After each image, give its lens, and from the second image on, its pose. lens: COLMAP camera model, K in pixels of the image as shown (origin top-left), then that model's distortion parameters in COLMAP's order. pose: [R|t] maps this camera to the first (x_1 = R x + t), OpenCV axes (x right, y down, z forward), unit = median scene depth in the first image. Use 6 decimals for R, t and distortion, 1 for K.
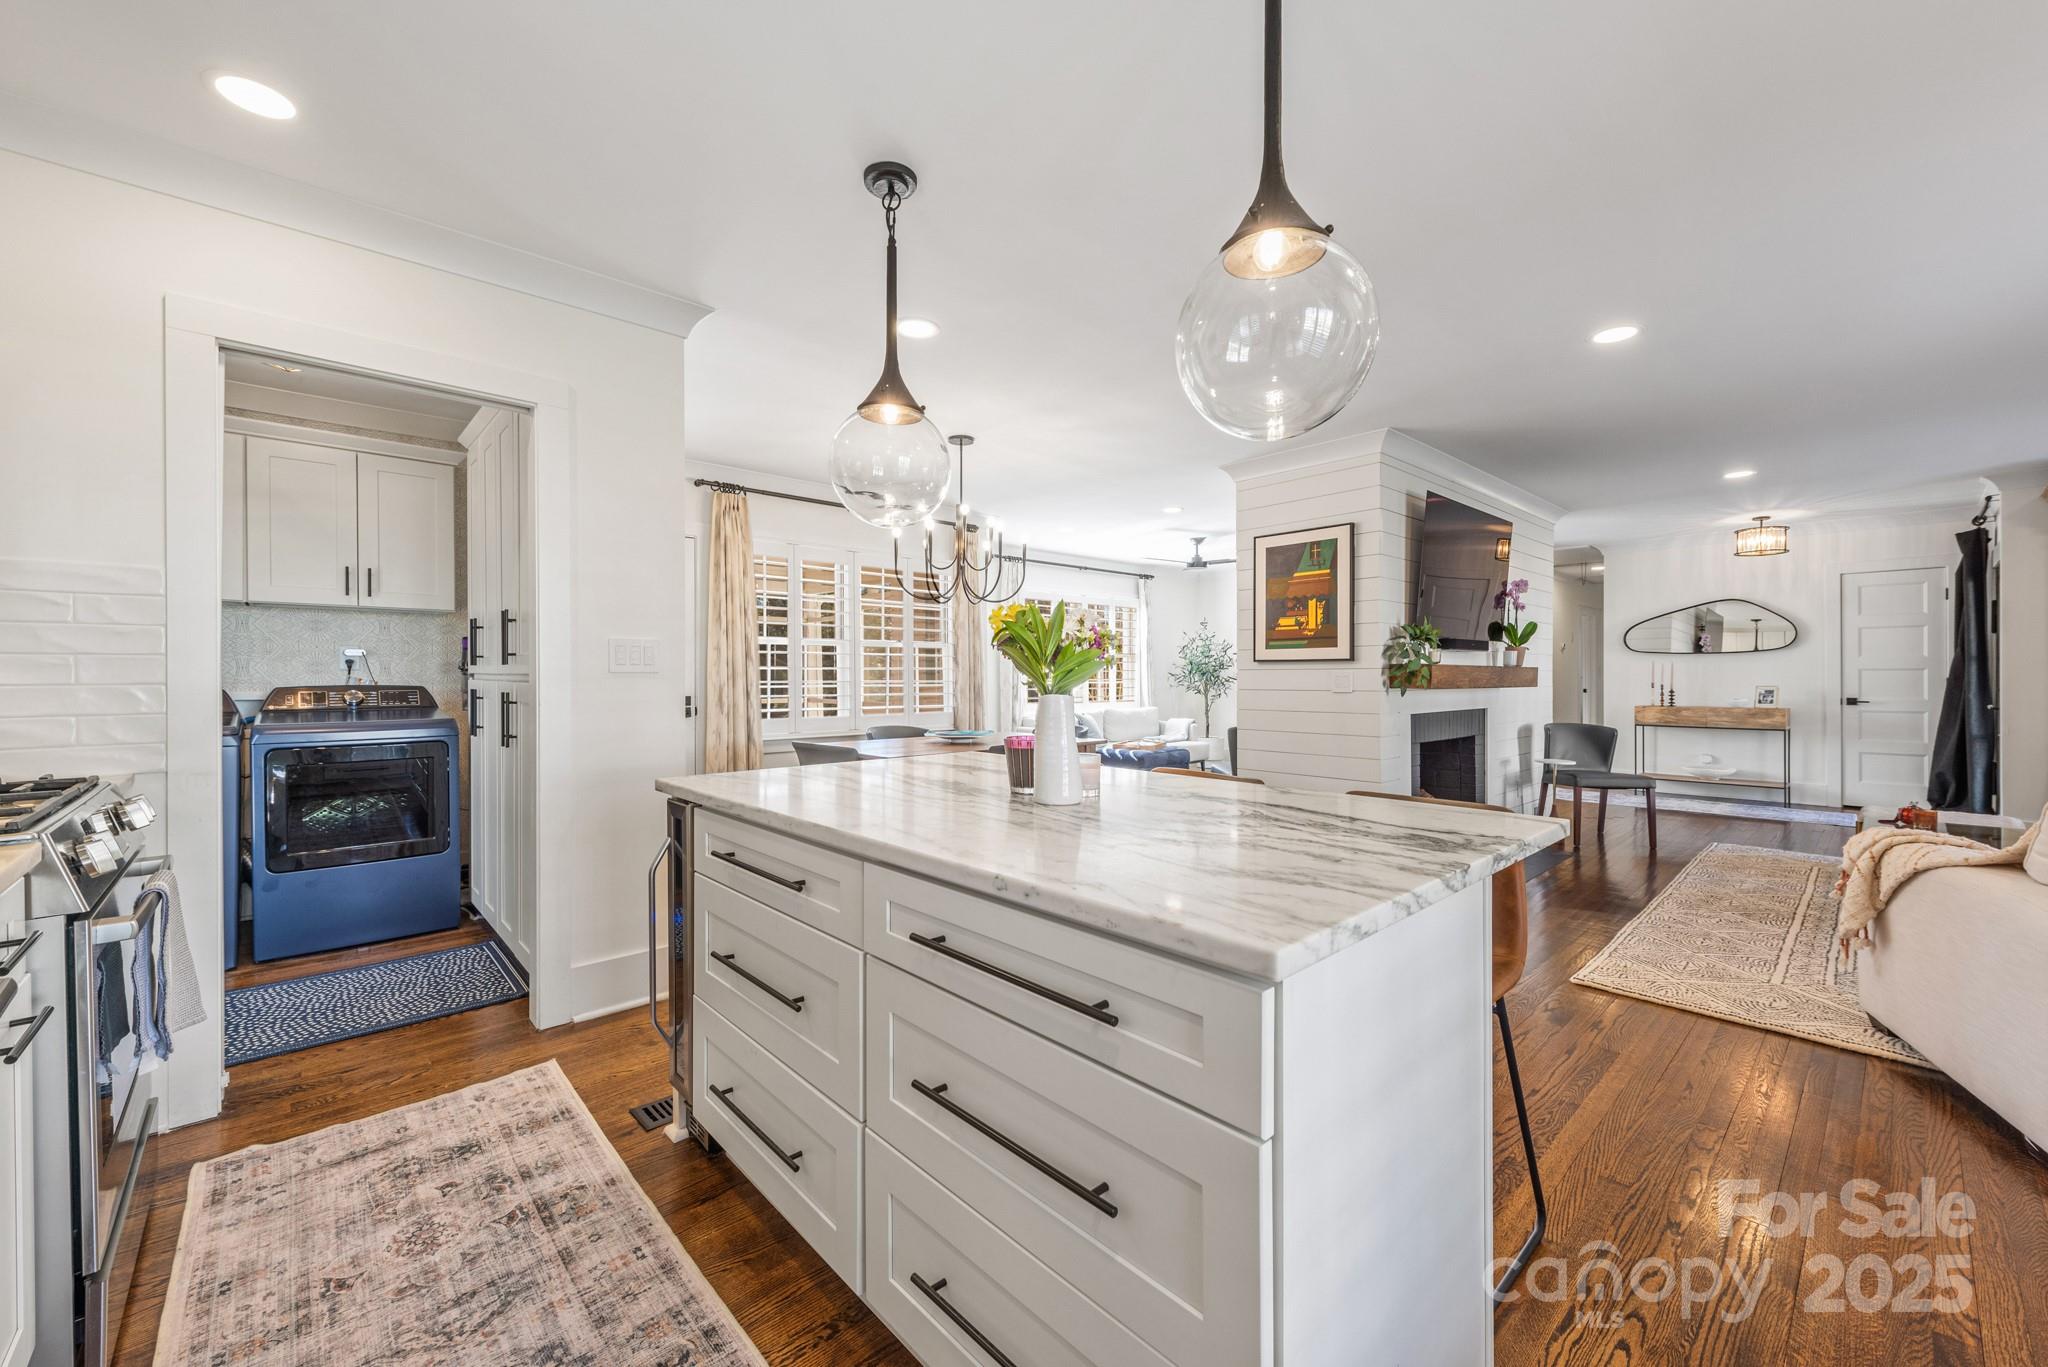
lens RADIAL K [[800.4, 0, 1024.0], [0, 800.4, 683.5], [0, 0, 1]] dist [0.001728, 0.000088]
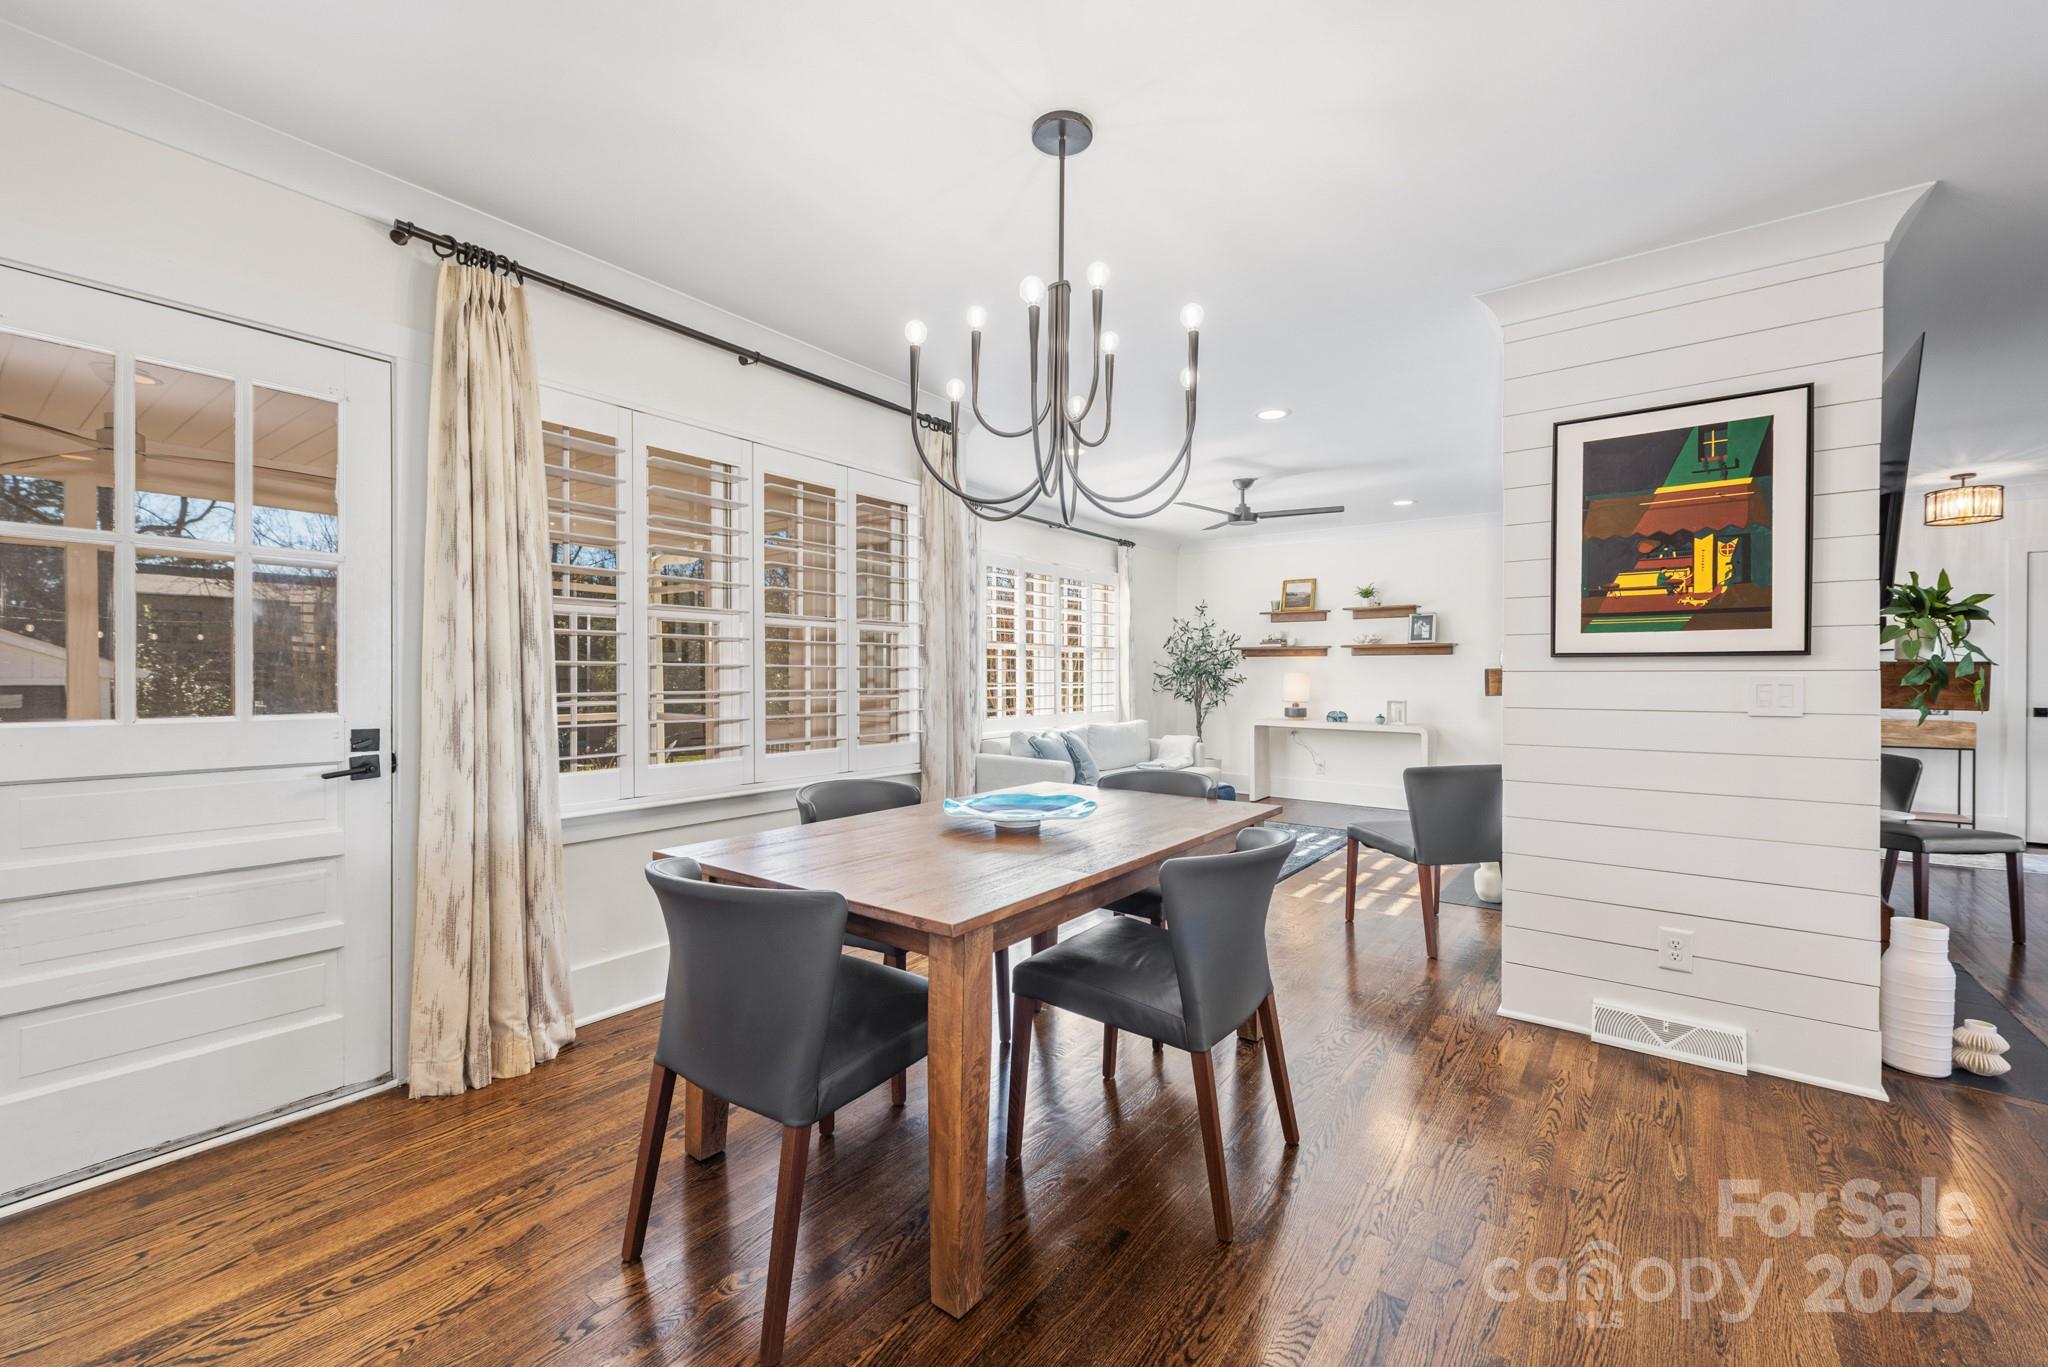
lens RADIAL K [[830.5, 0, 1017.3], [0, 830.5, 681.5], [0, 0, 1]] dist [-0.001474, -0.000394]
pose [[0.983501, 0.000685, 0.180904, -0.166779], [-0.000561, 1.000000, -0.000738, -0.009771], [-0.180904, 0.000624, 0.983500, 0.520140]]
